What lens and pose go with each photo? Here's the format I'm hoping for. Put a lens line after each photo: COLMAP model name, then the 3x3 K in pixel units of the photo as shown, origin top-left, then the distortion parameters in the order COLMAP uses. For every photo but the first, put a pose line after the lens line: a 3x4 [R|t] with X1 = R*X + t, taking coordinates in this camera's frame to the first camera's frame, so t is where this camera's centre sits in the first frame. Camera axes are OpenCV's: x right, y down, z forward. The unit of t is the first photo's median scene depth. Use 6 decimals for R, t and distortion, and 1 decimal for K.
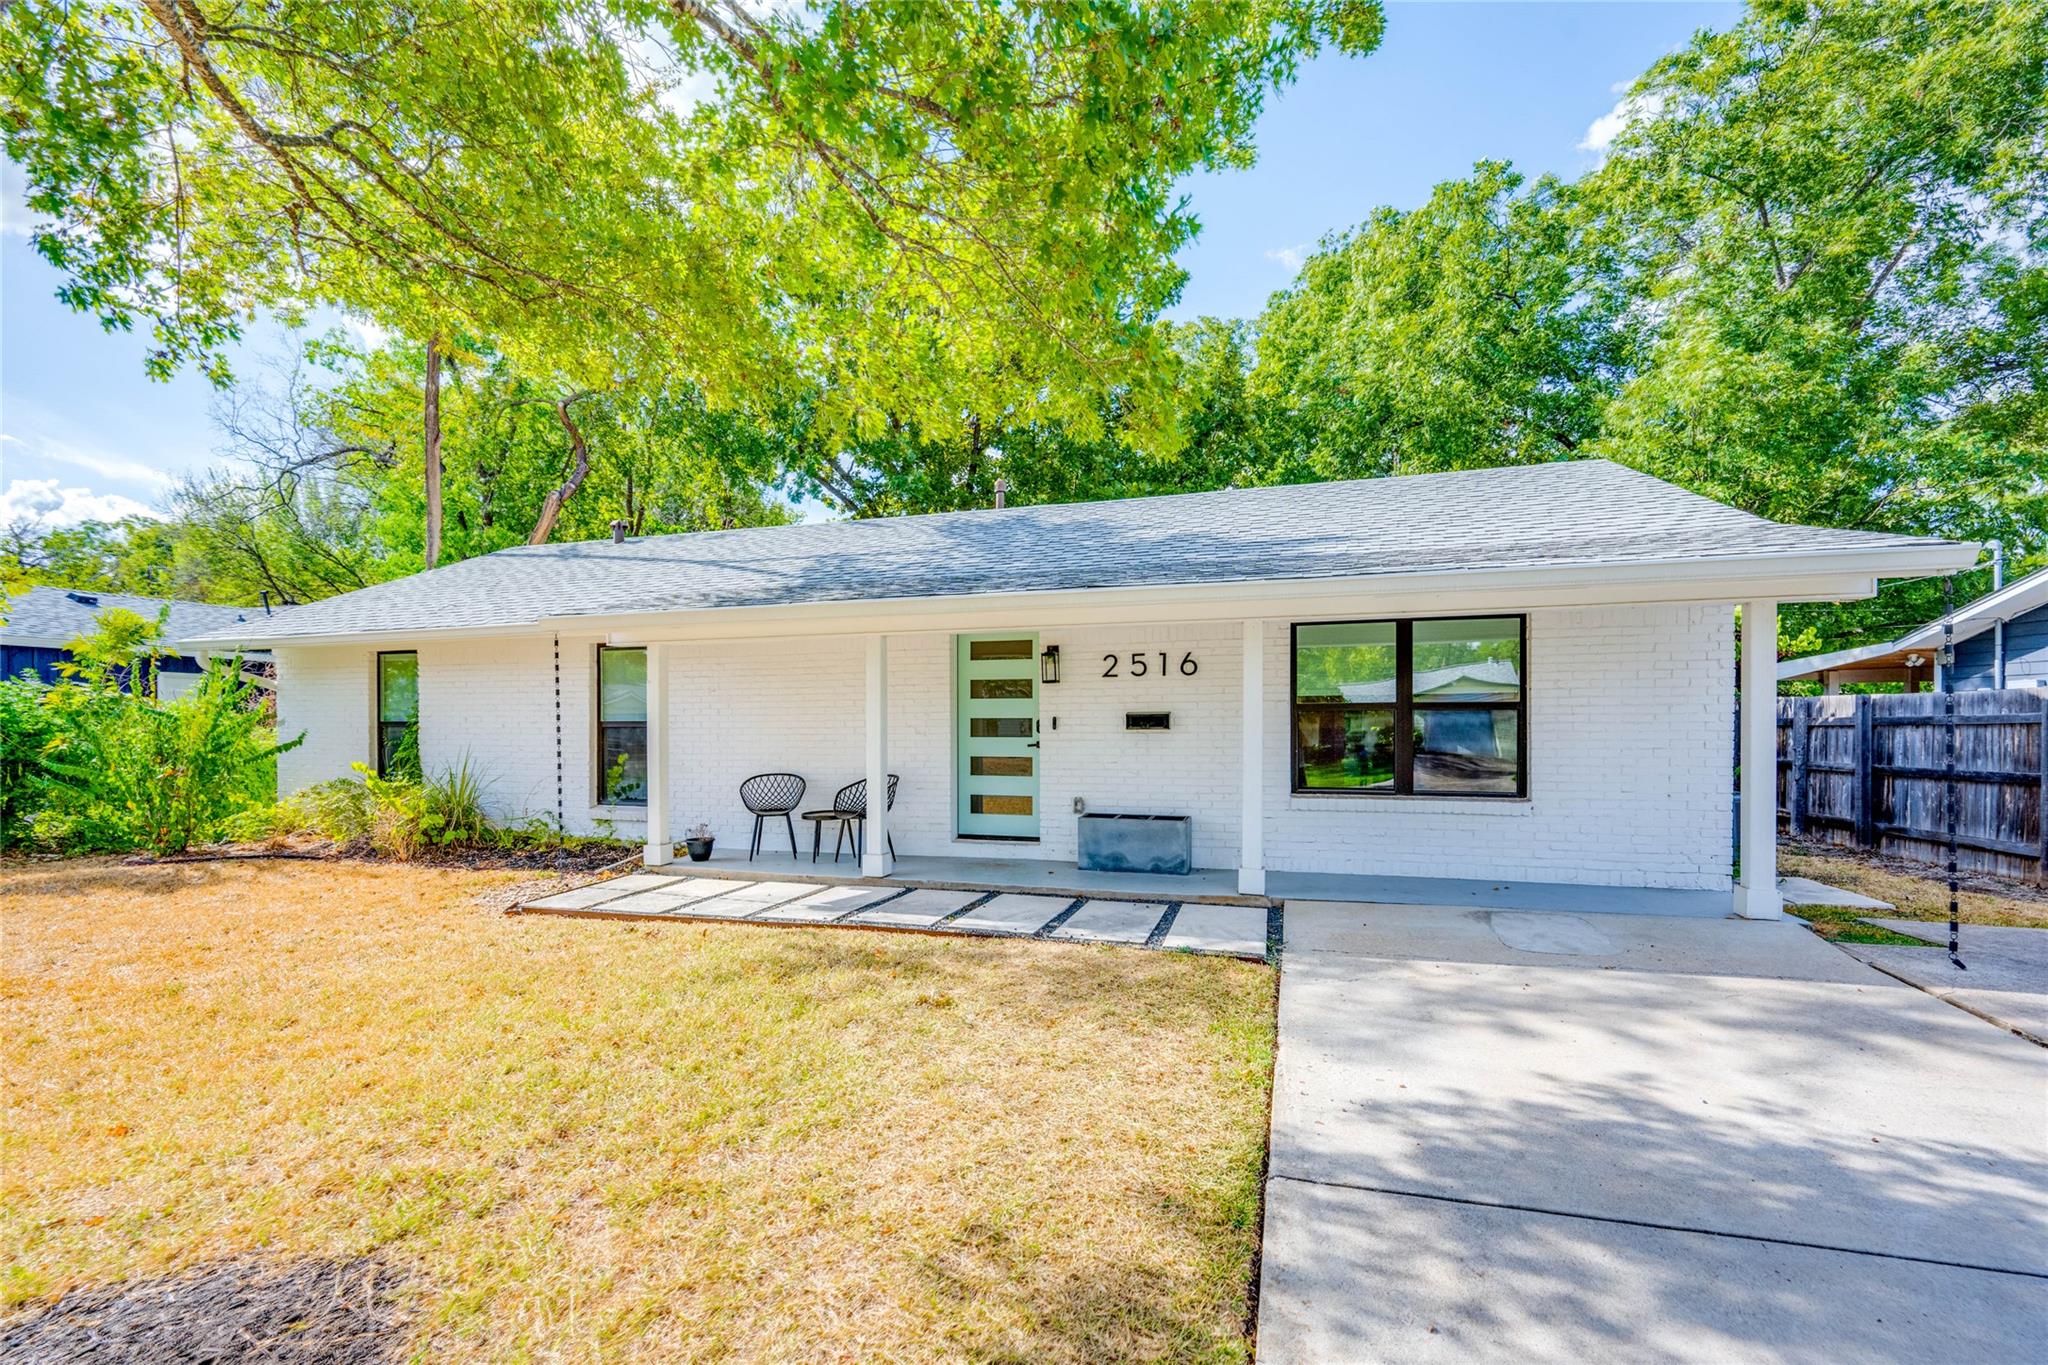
lens RADIAL K [[880.7, 0, 1050.6], [0, 880.7, 691.8], [0, 0, 1]] dist [-0.000295, -0.000091]
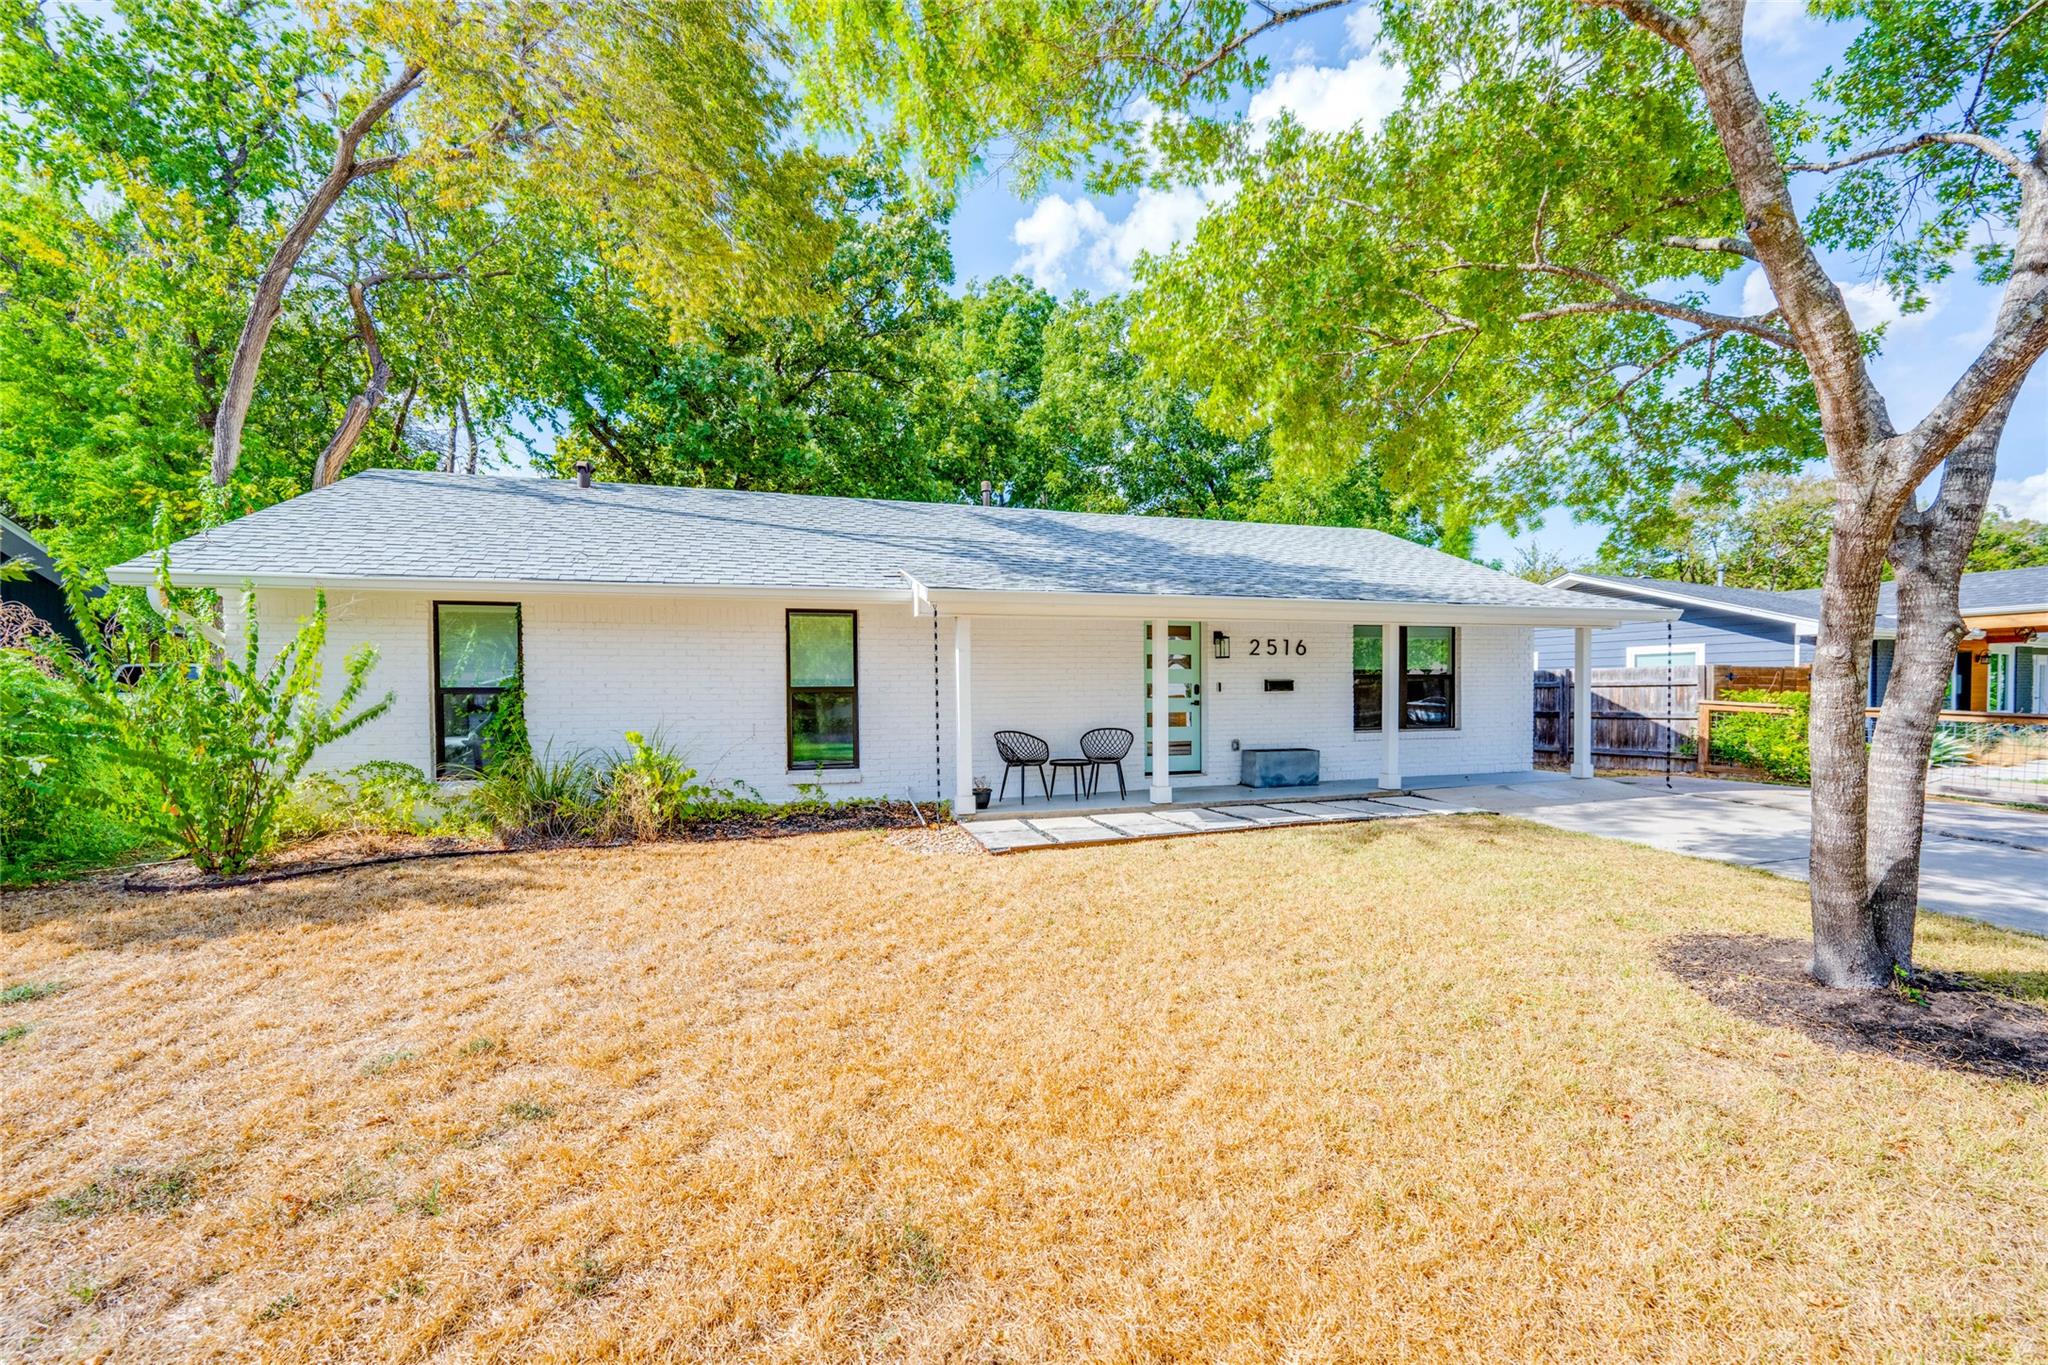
lens RADIAL K [[833.1, 0, 1061.1], [0, 833.1, 673.9], [0, 0, 1]] dist [-0.001690, -0.000353]
pose [[0.814423, 0.008957, 0.580202, -0.931005], [-0.014939, 0.999873, 0.005533, 0.010765], [-0.580079, -0.013174, 0.814453, 0.070070]]
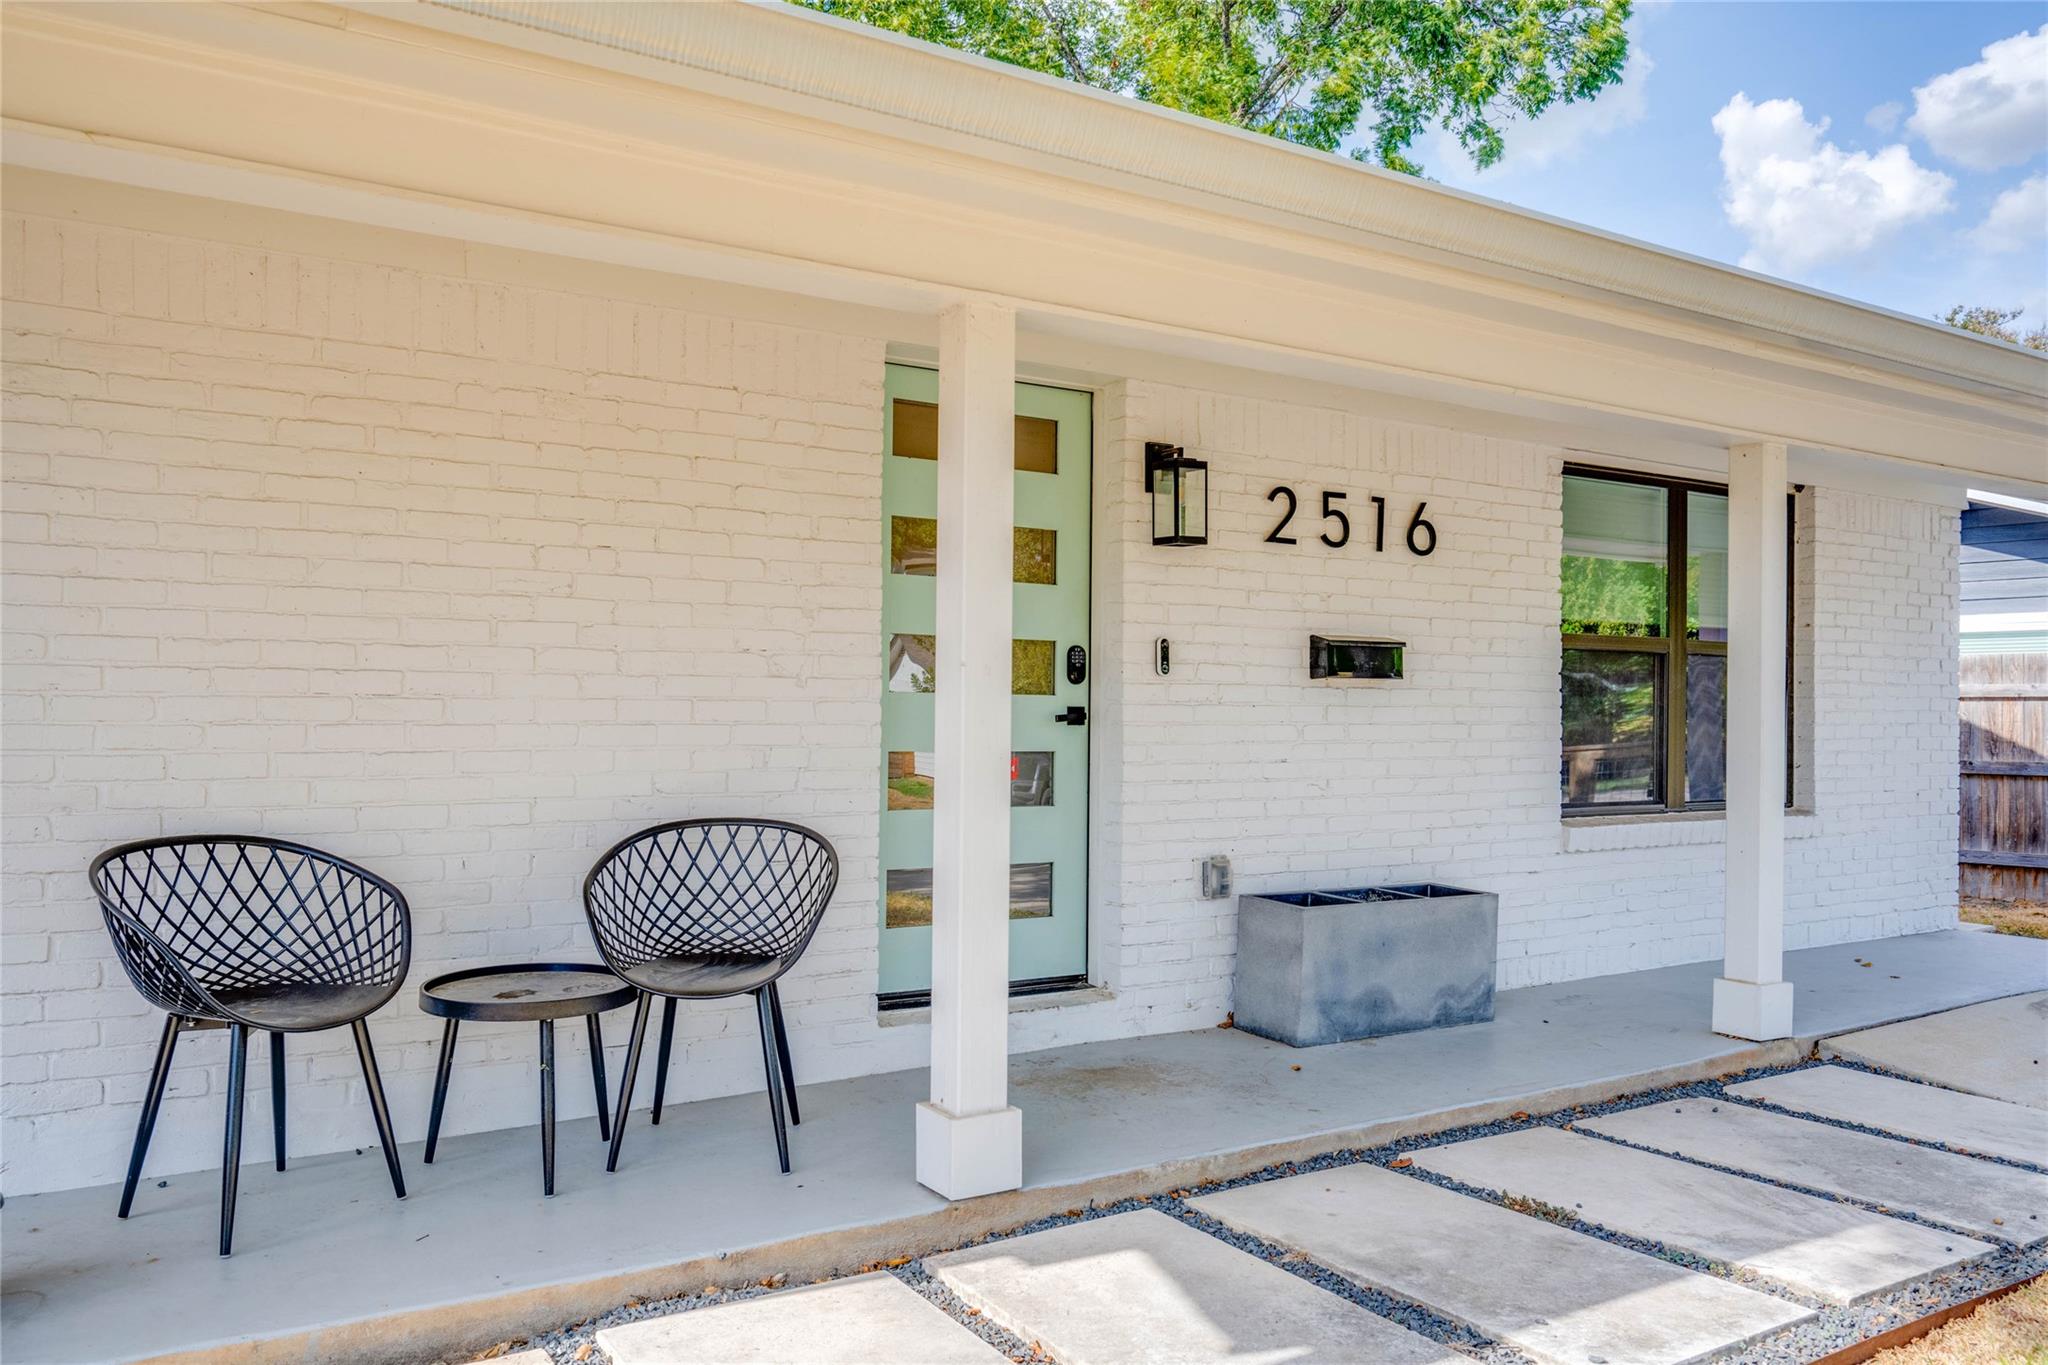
lens RADIAL K [[1506.2, 0, 1014.9], [0, 1506.2, 636.9], [0, 0, 1]] dist [-0.008598, -0.004161]
pose [[0.660559, 0.046966, 0.749304, -0.486997], [-0.037420, 0.998861, -0.029621, 0.046762], [-0.749841, -0.008473, 0.661563, 0.611798]]
